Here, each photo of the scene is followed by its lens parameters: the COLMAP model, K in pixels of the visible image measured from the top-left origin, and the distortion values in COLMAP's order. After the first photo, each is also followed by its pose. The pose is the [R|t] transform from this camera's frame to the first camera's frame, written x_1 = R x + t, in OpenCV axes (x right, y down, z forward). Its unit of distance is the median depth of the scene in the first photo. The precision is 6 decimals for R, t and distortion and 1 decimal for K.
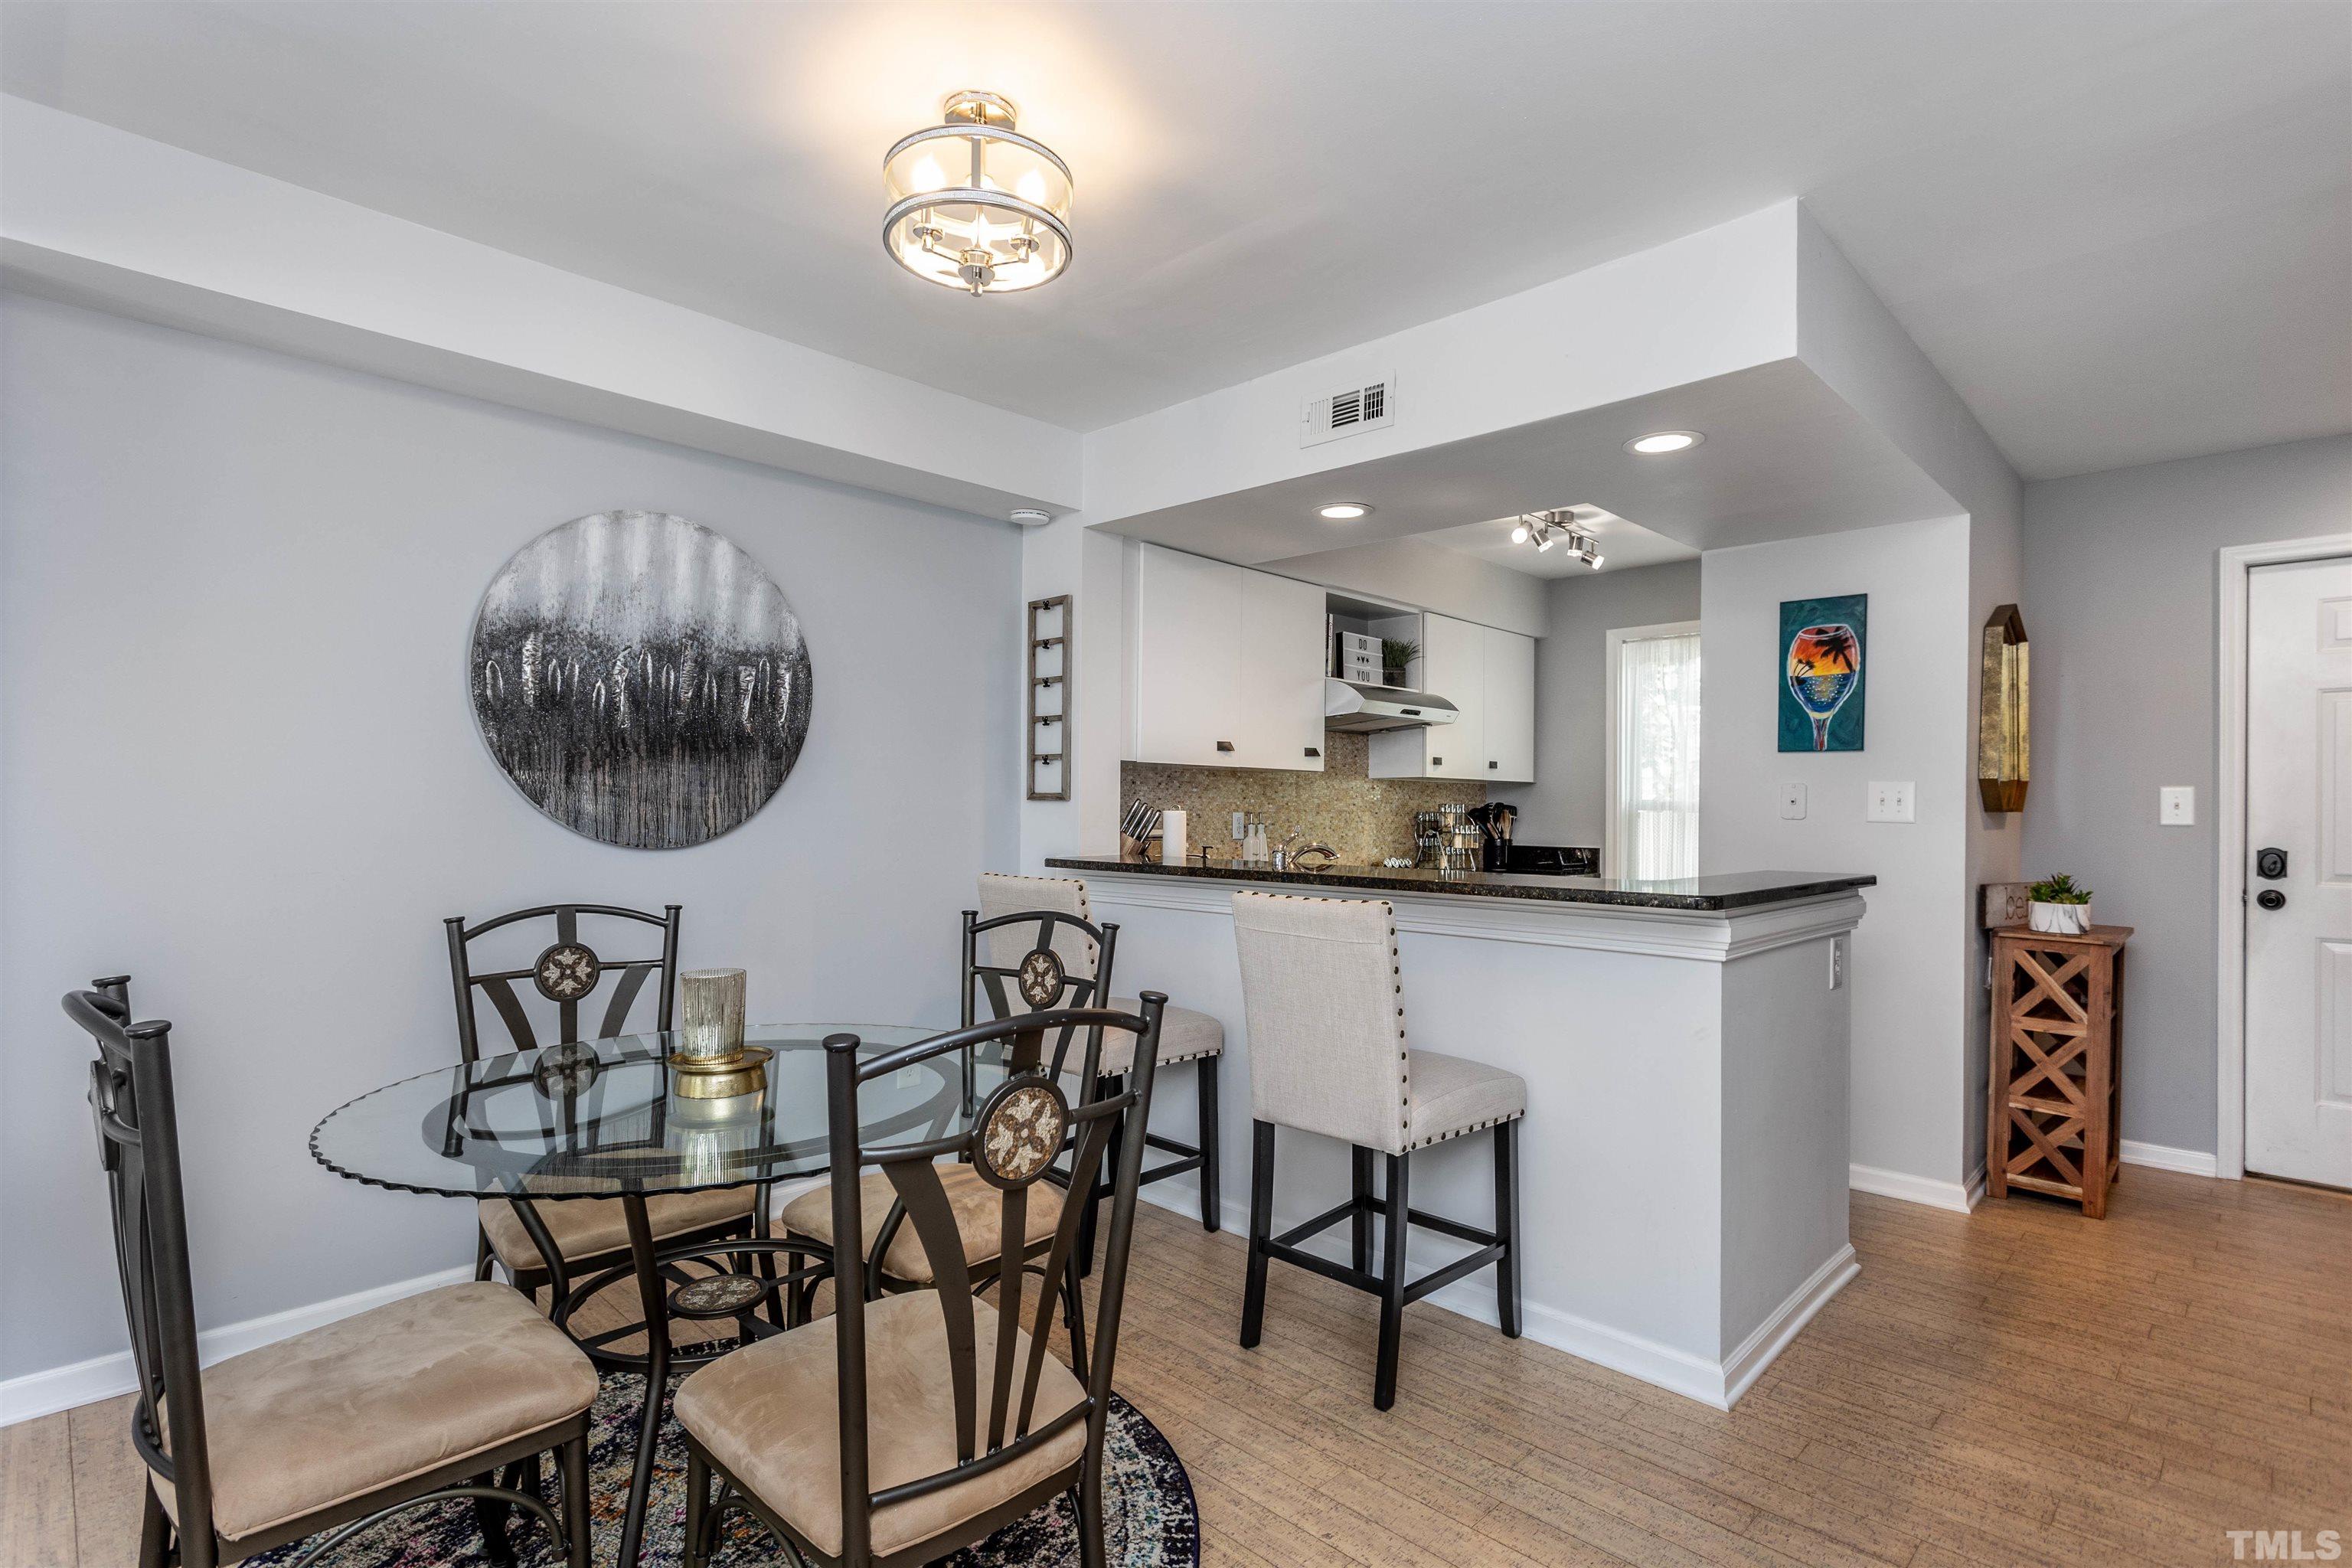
lens RADIAL K [[1157.4, 0, 1152.4], [0, 1157.4, 802.9], [0, 0, 1]] dist [0.001088, 0.002504]
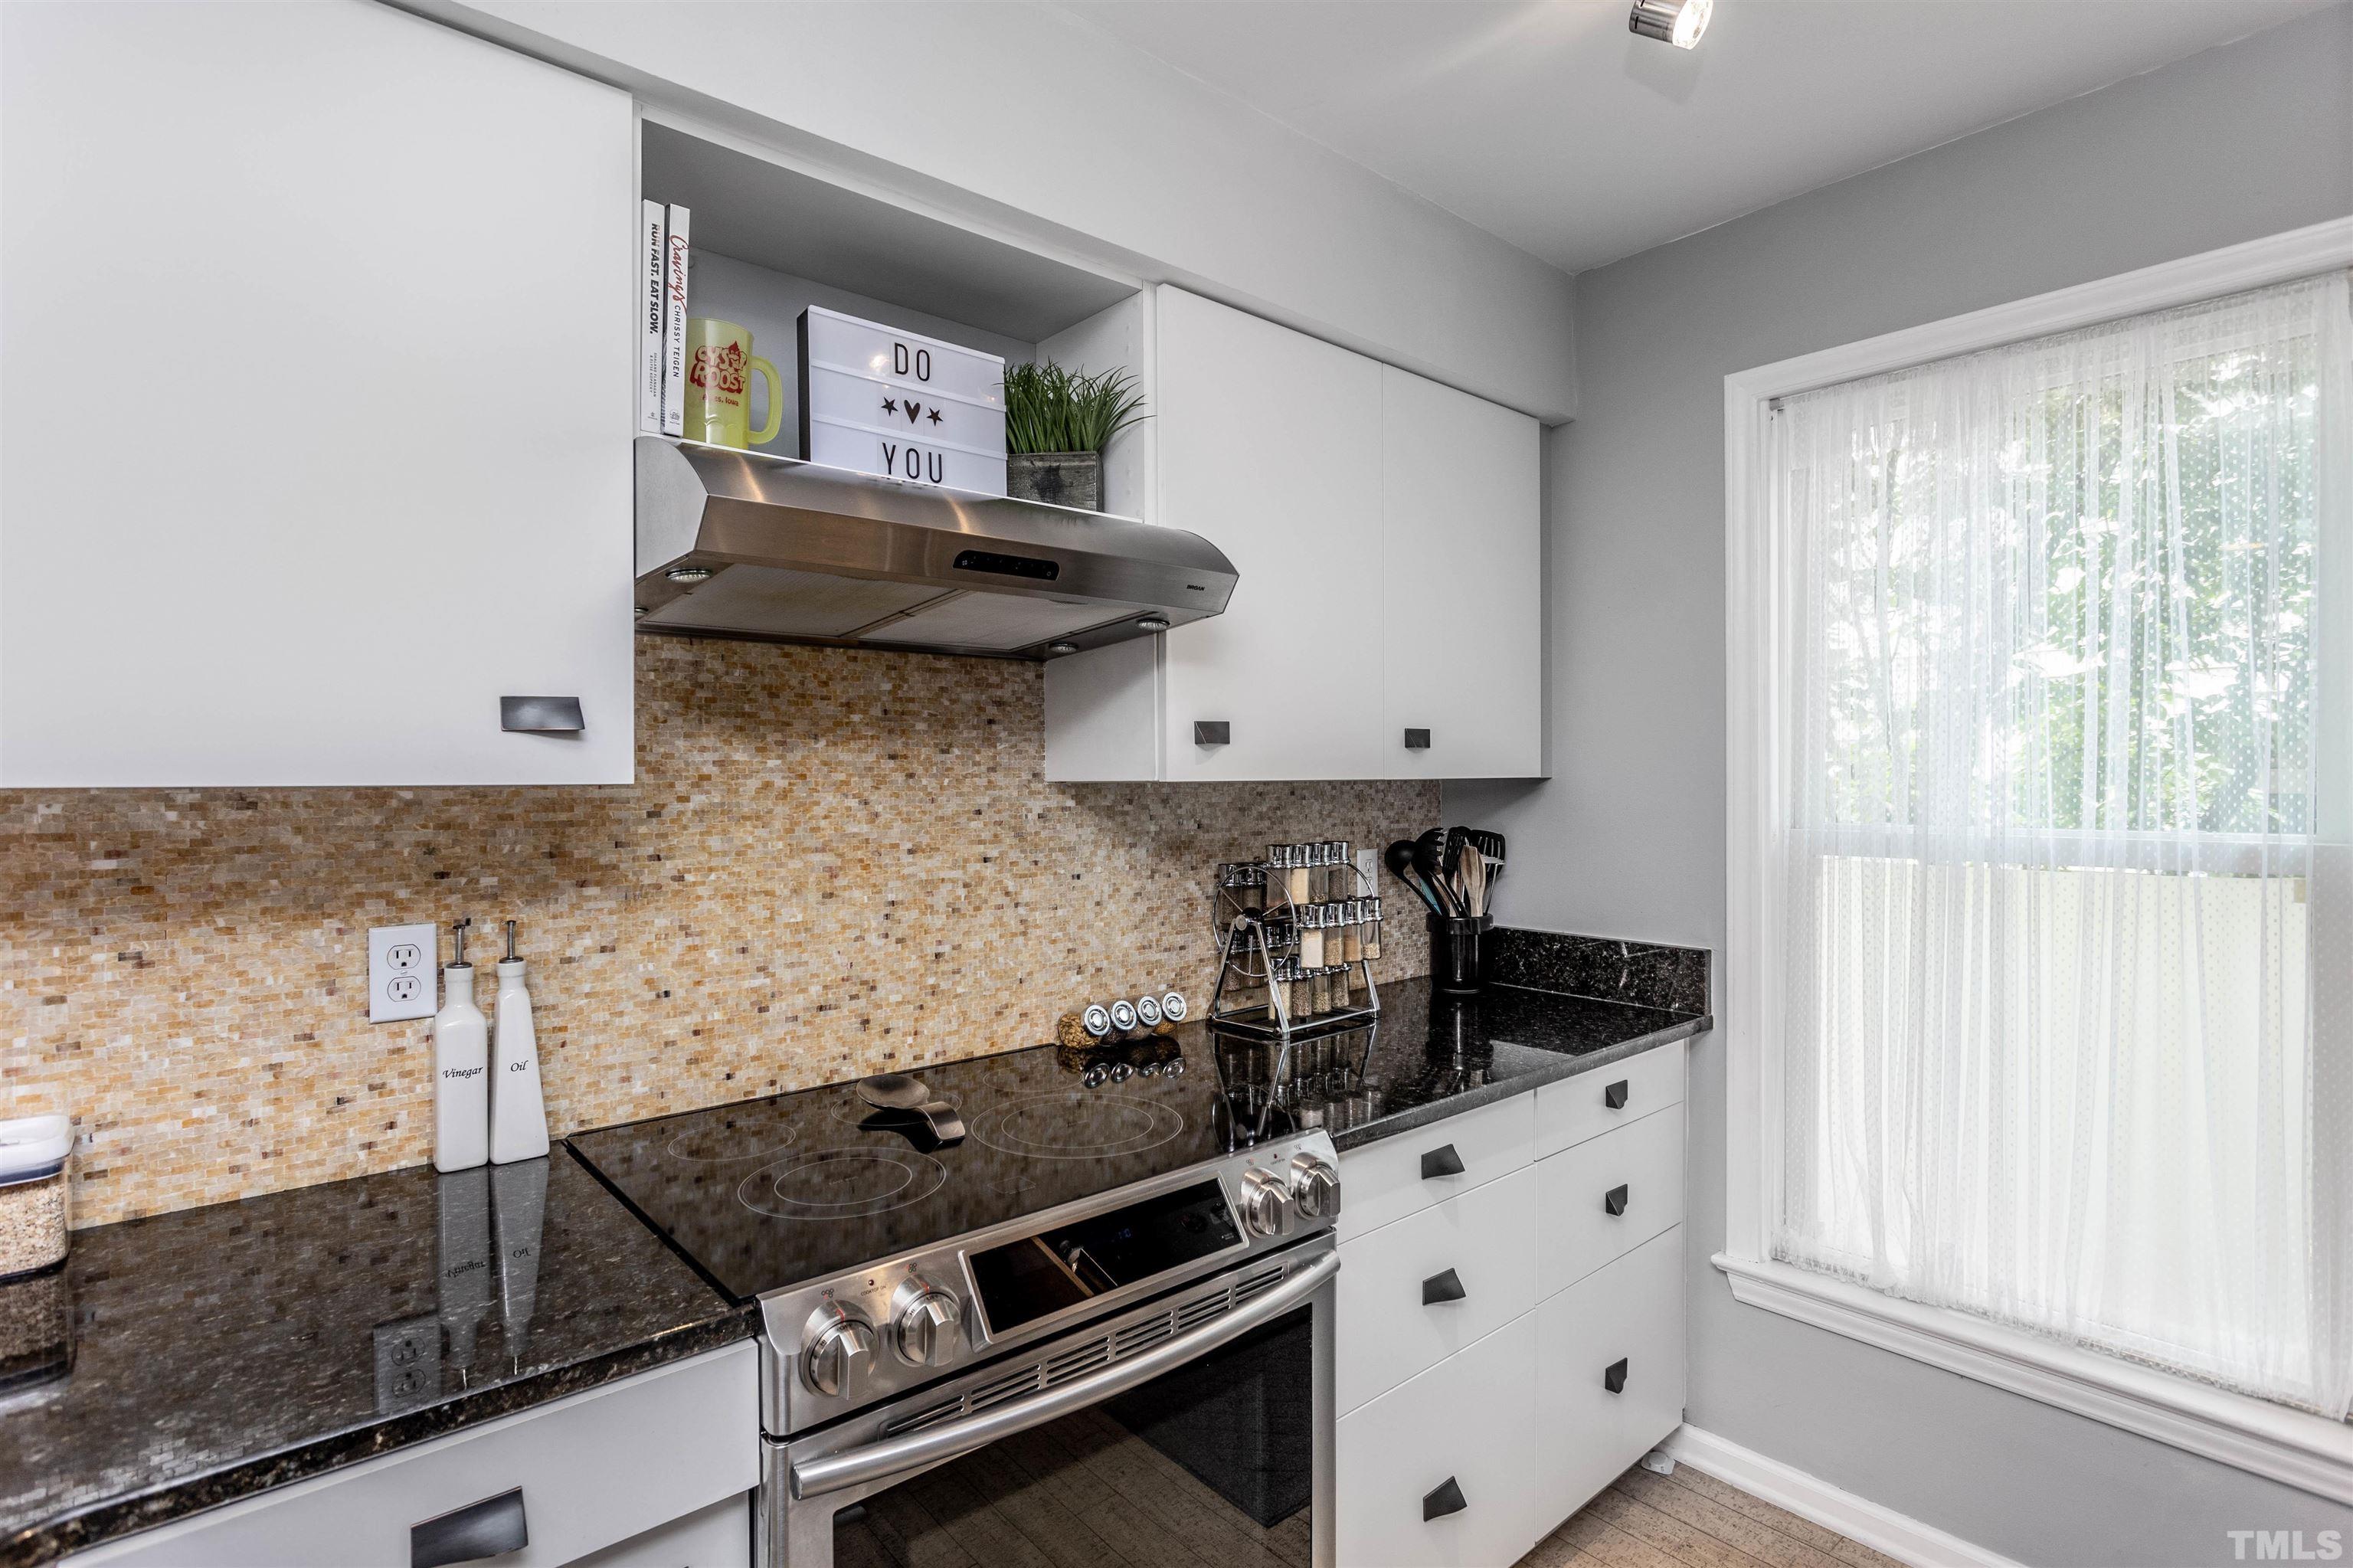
lens RADIAL K [[1181.6, 0, 1170.7], [0, 1181.6, 782.1], [0, 0, 1]] dist [-0.002225, 0.003468]
pose [[0.997410, -0.012278, -0.070872, 0.372285], [0.013400, 0.999792, 0.015385, -0.038911], [0.070669, -0.016294, 0.997367, 0.939531]]
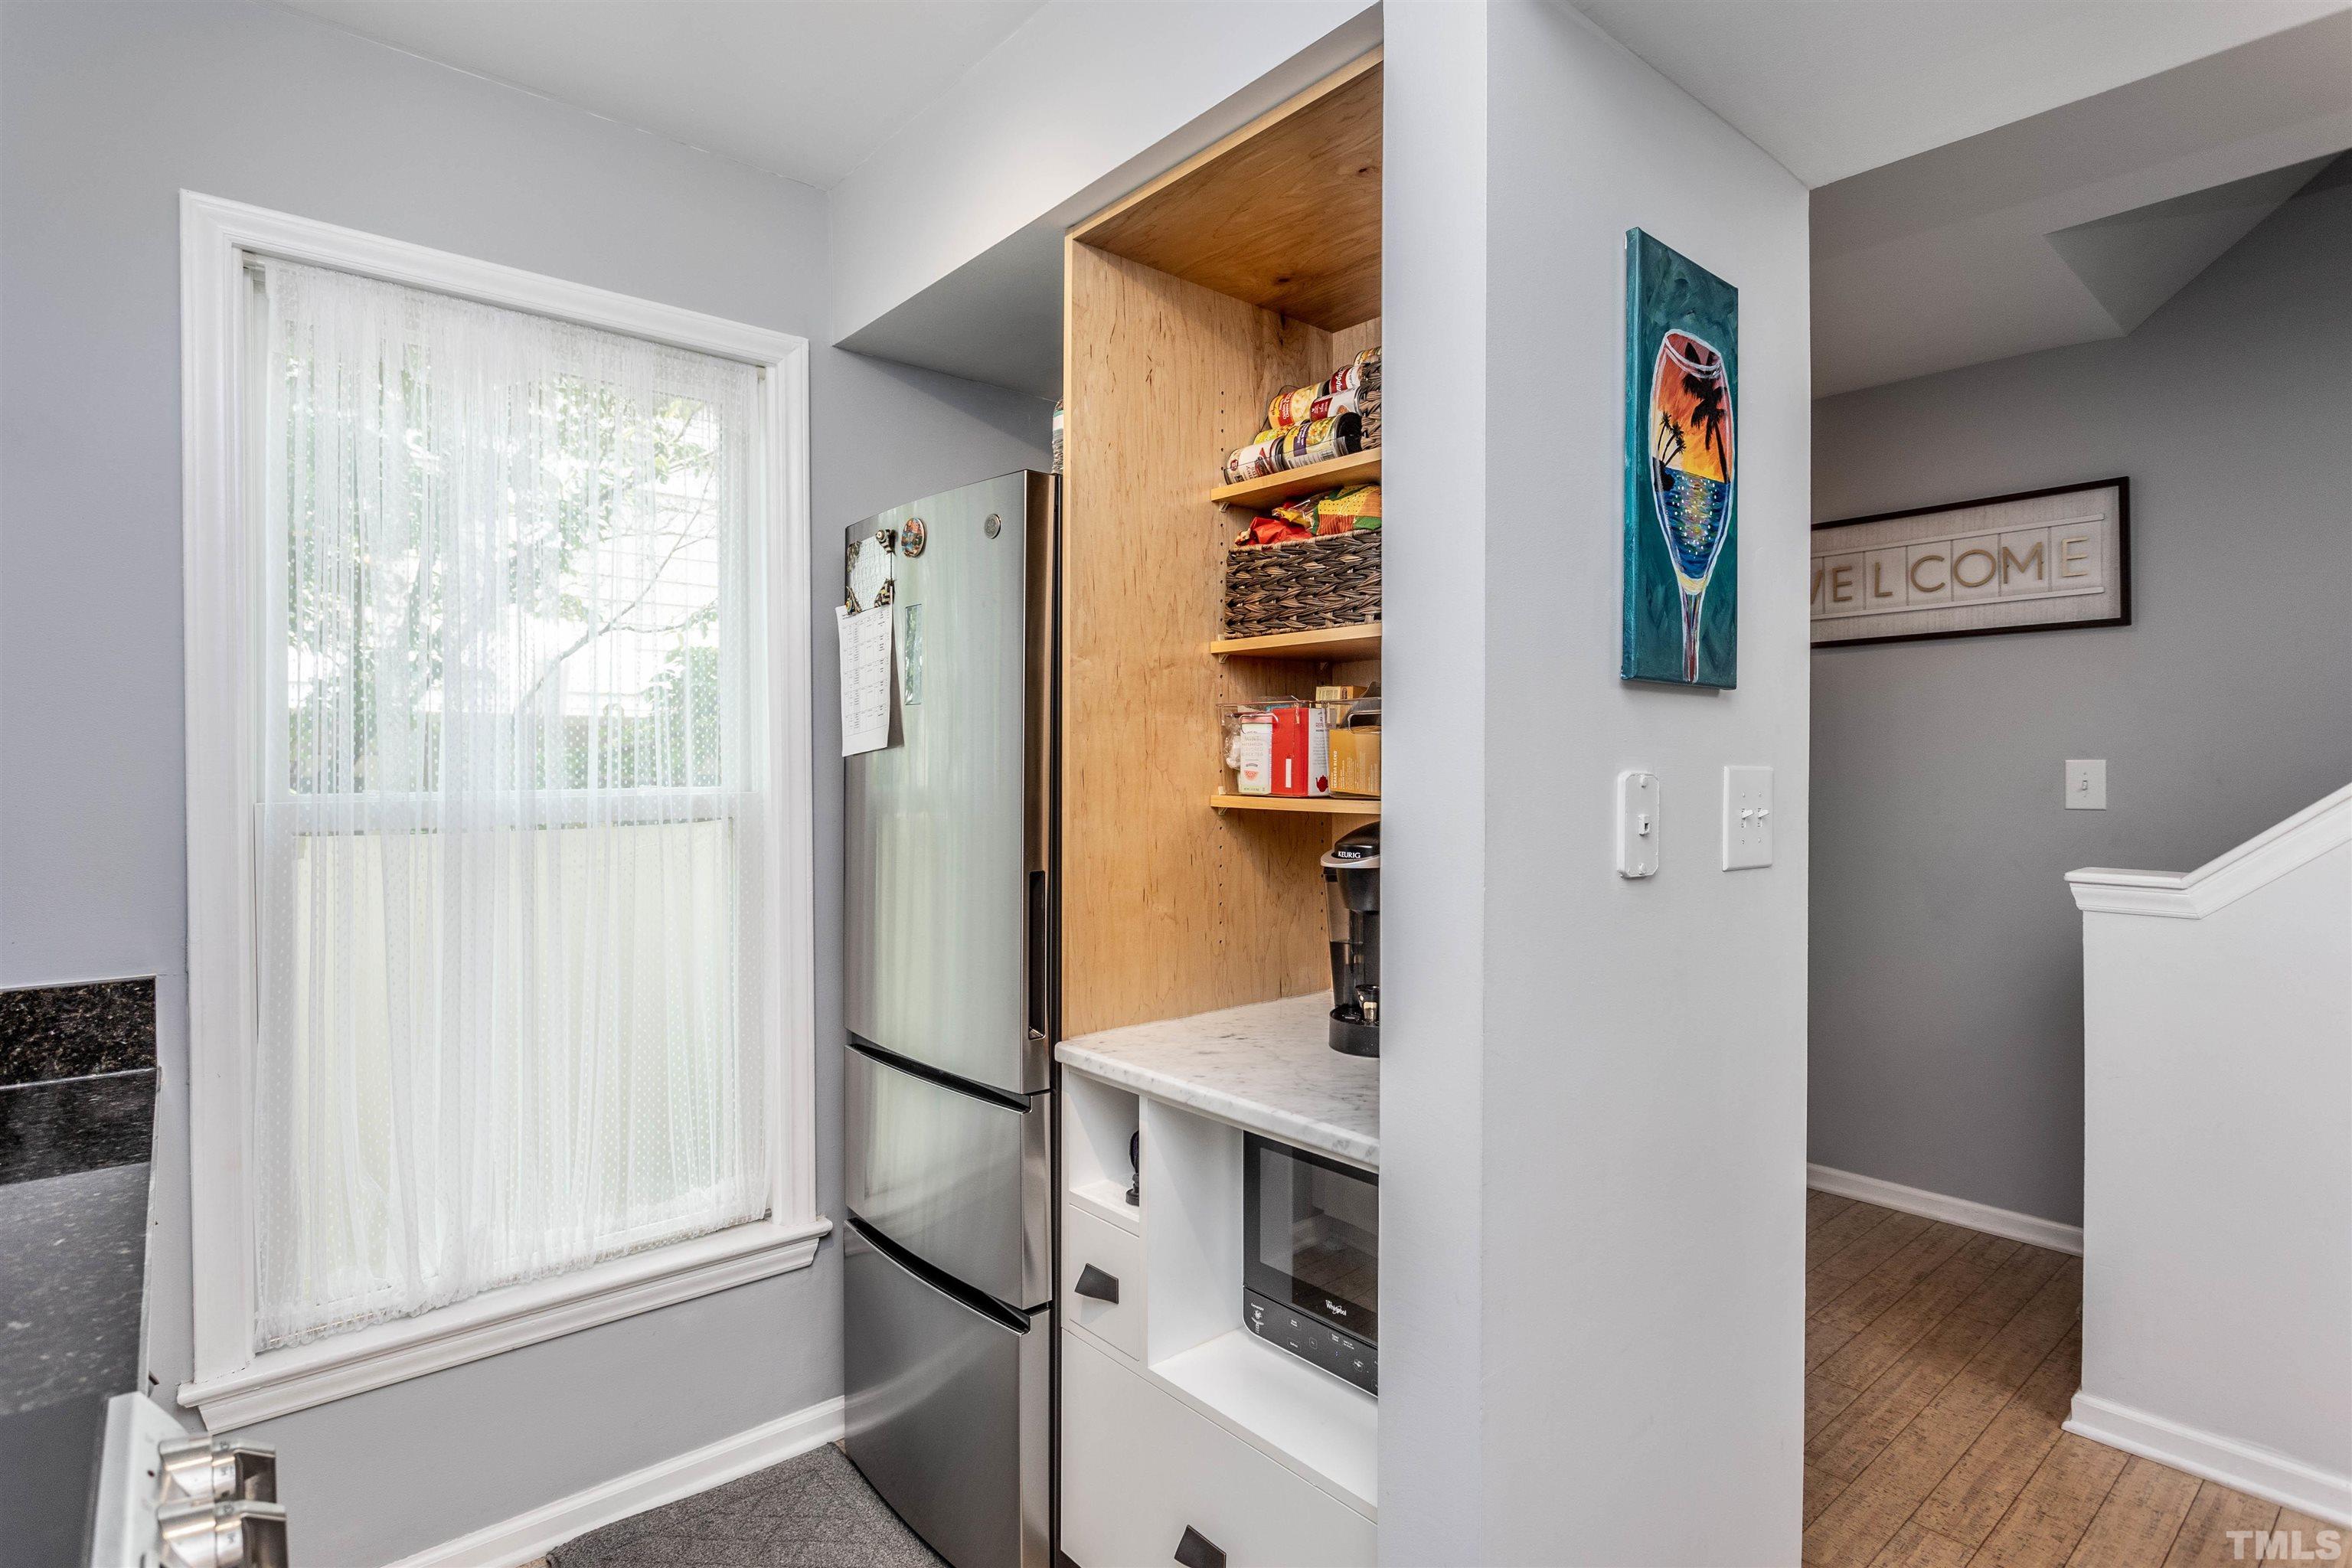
lens RADIAL K [[1181.1, 0, 1178.4], [0, 1181.1, 776.2], [0, 0, 1]] dist [-0.002225, 0.003468]
pose [[0.077314, -0.022447, 0.996754, 0.199470], [-0.002480, 0.999739, 0.022707, -0.024339], [-0.997004, -0.004228, 0.077238, 1.155722]]
